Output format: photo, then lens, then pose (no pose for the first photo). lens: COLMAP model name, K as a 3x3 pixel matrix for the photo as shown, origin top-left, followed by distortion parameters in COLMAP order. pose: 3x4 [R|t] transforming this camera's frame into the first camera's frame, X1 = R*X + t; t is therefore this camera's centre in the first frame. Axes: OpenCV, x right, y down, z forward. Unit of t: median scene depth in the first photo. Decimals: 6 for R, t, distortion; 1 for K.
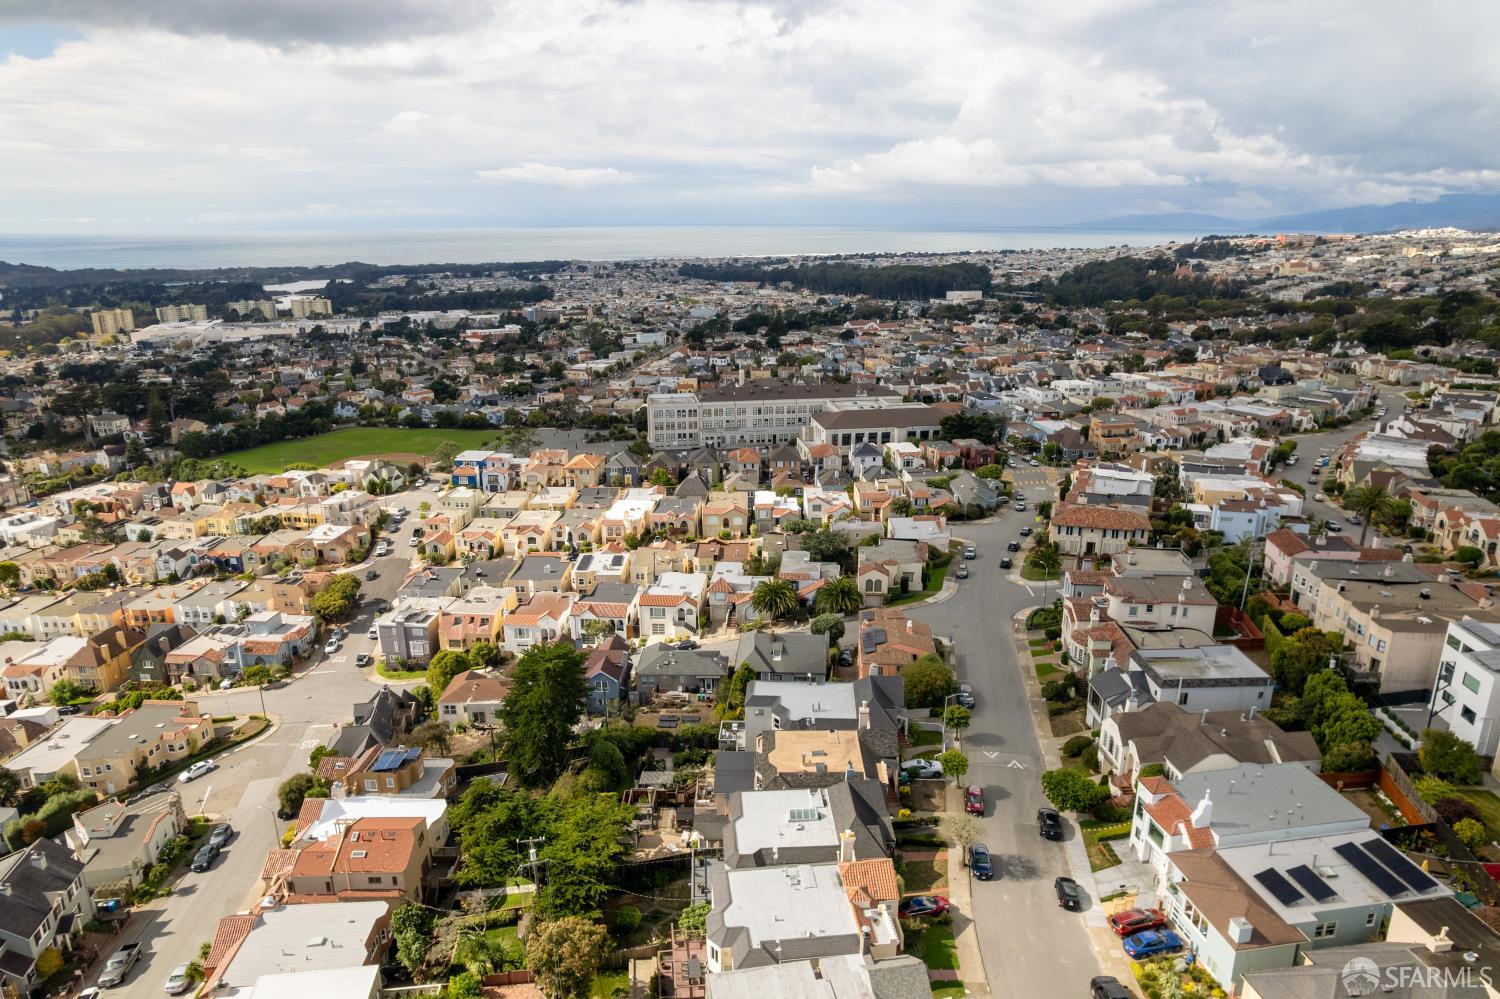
lens RADIAL K [[955.2, 0, 750.0], [0, 955.2, 499.5], [0, 0, 1]] dist [-0.087861, 0.073491]
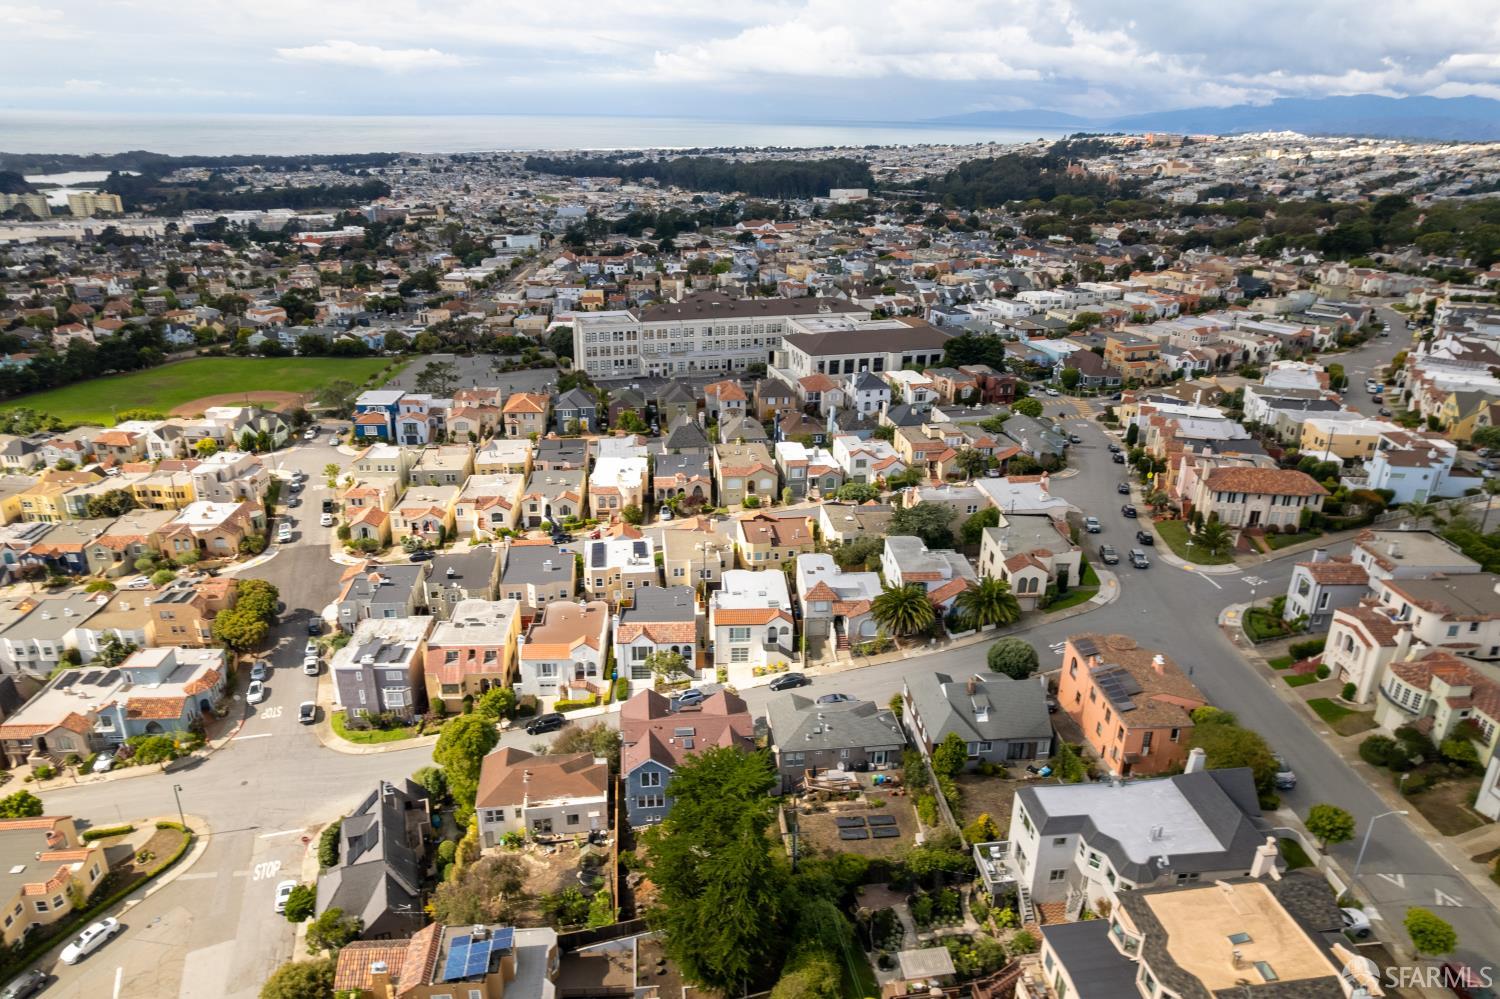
lens RADIAL K [[992.4, 0, 750.0], [0, 992.4, 499.5], [0, 0, 1]] dist [-0.094821, 0.086212]
pose [[0.988433, -0.037024, 0.147071, -0.079477], [0.023540, 0.995444, 0.092393, -0.021802], [-0.149821, -0.087862, 0.984801, 0.103616]]
